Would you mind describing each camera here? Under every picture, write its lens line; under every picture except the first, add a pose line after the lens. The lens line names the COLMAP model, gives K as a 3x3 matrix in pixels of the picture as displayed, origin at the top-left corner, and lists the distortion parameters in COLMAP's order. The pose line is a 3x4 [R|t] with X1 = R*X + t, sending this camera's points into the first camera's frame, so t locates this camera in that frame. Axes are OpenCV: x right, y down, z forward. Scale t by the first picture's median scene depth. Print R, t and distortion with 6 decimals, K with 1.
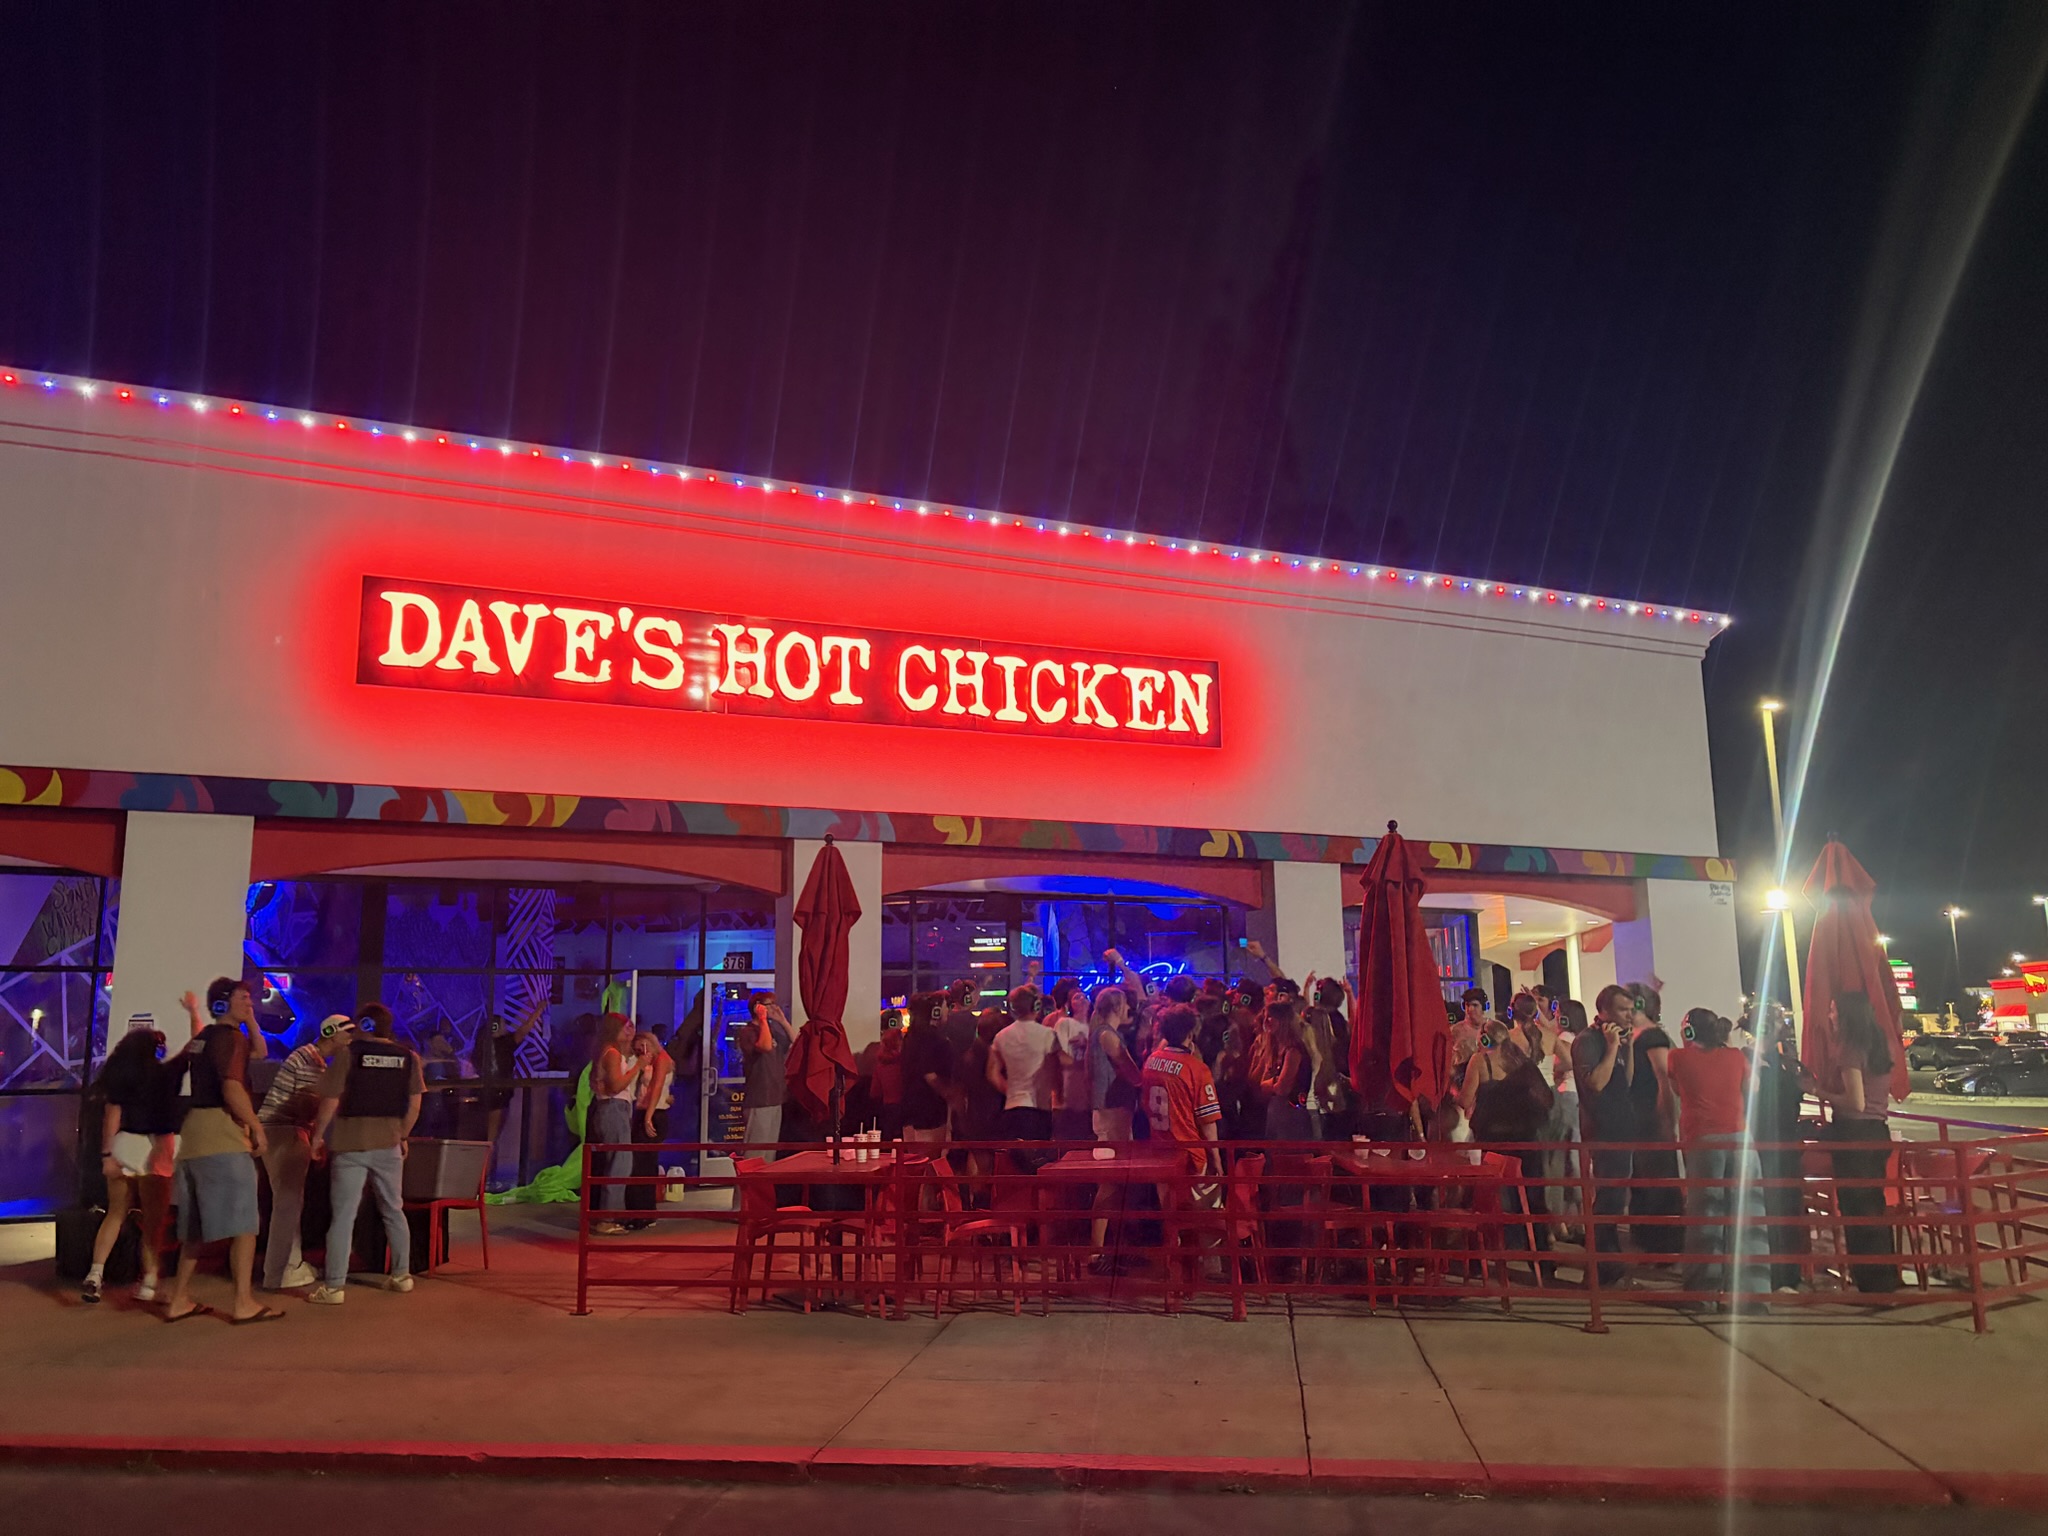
lens RADIAL K [[1535.3, 0, 1033.9], [0, 1535.3, 758.0], [0, 0, 1]] dist [0.055662, -0.043521]
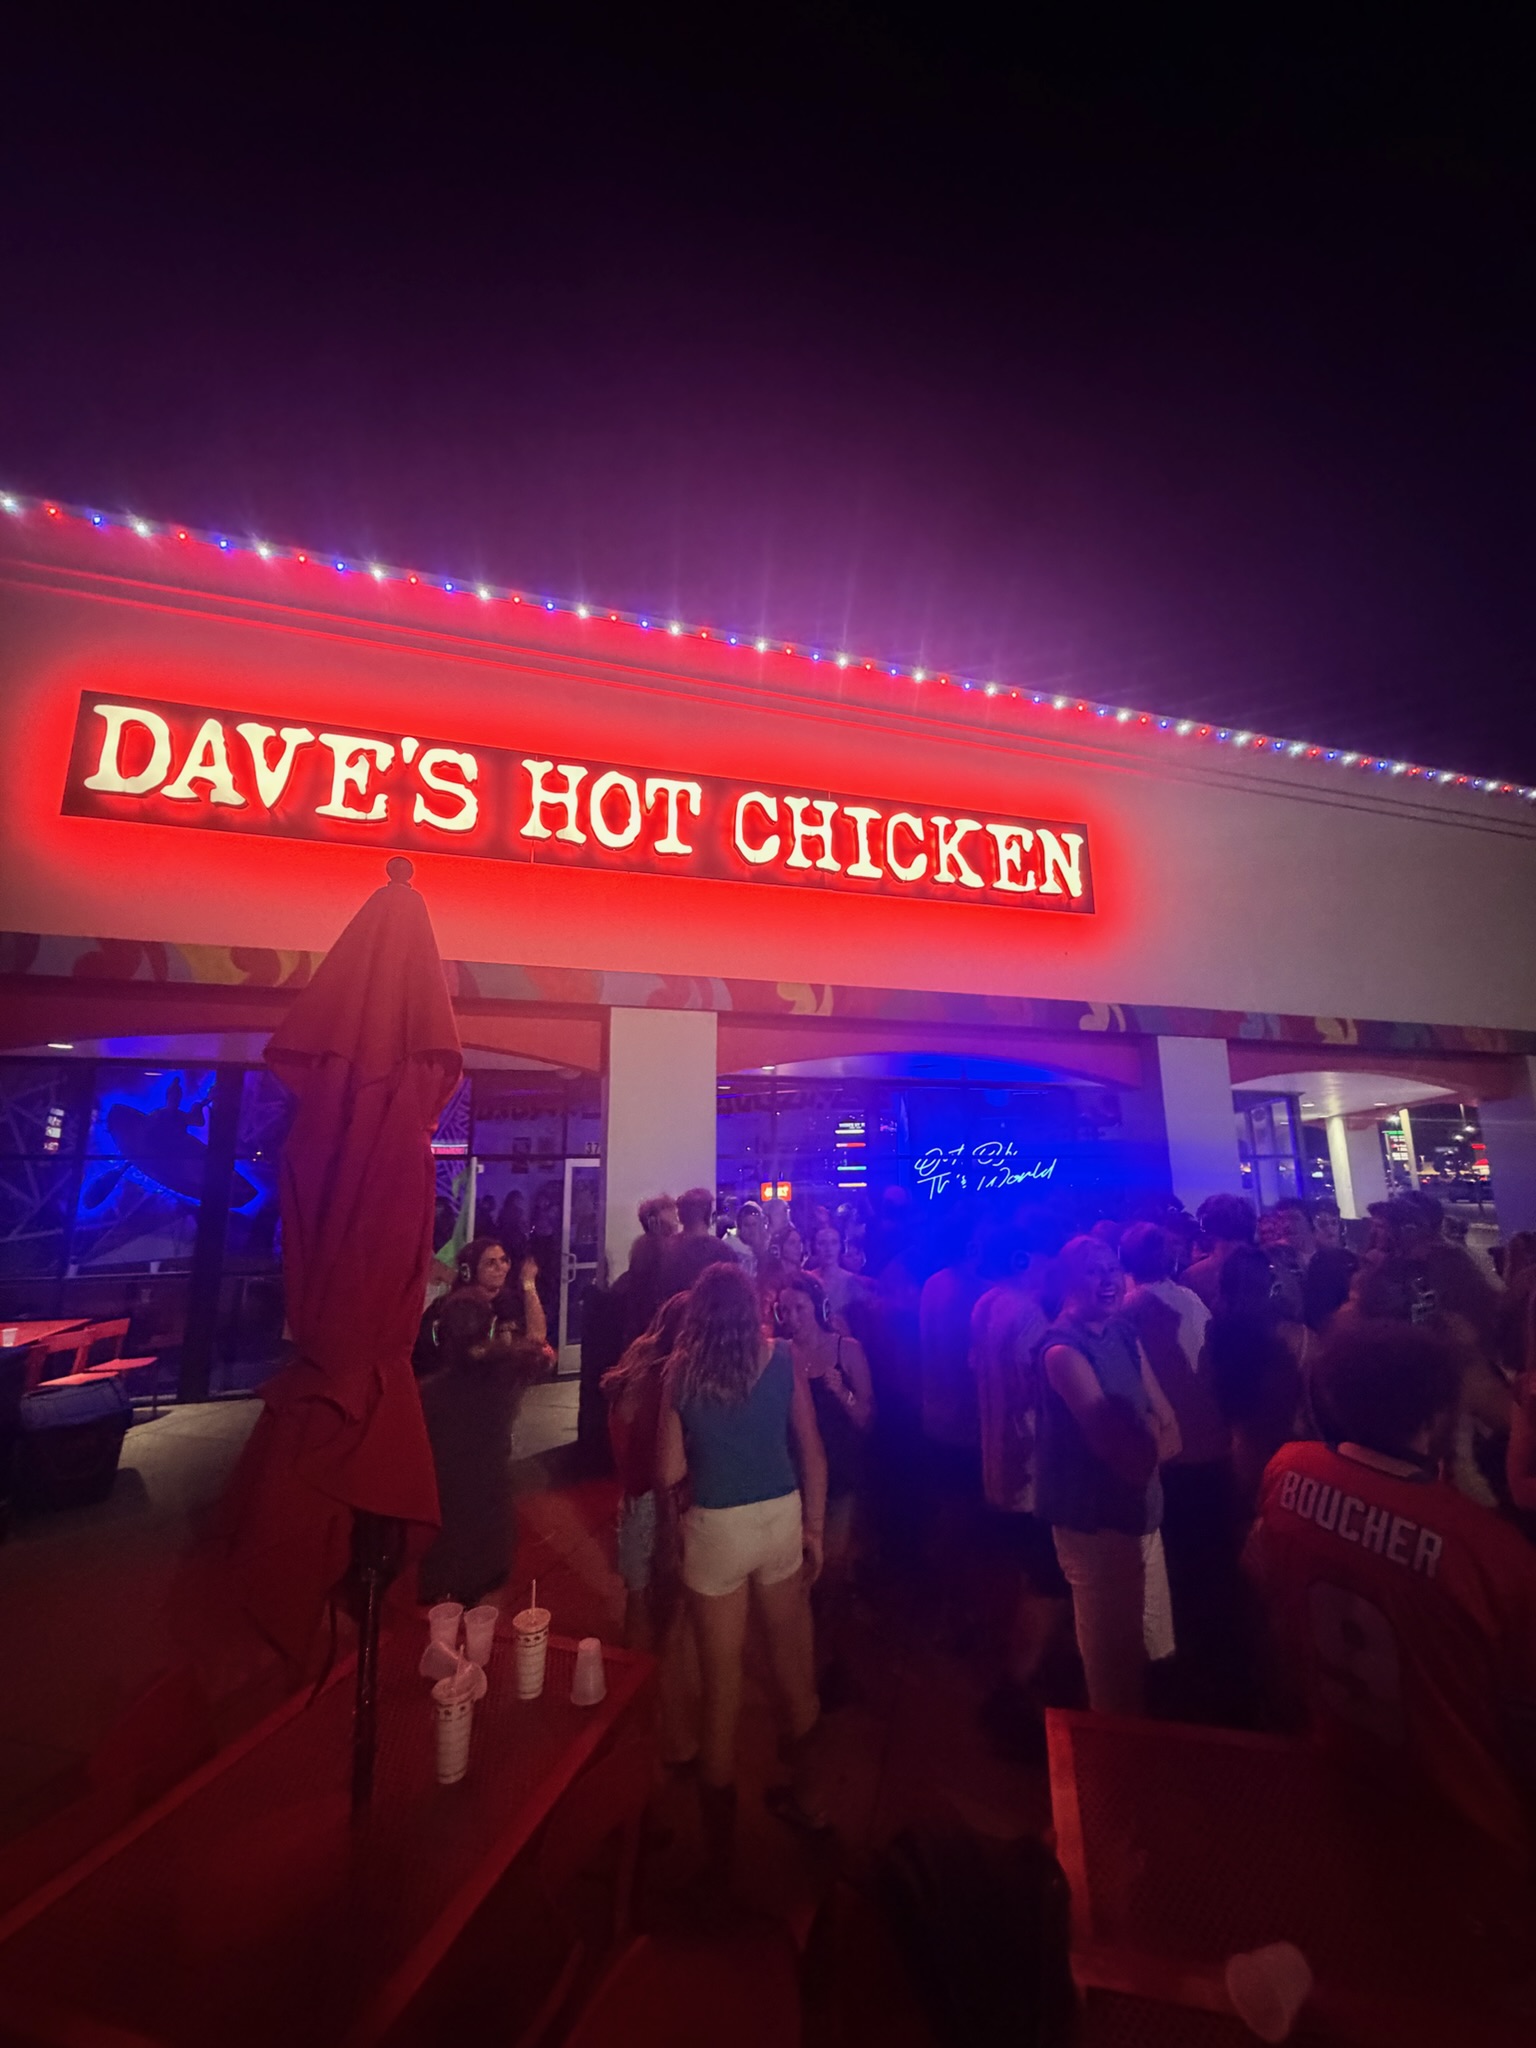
lens RADIAL K [[807.6, 0, 772.2], [0, 807.6, 1011.1], [0, 0, 1]] dist [-0.005600, -0.000237]
pose [[0.991228, -0.021869, -0.130337, -0.010329], [0.019222, 0.999583, -0.021531, 0.072529], [0.130754, 0.018837, 0.991236, 0.621545]]
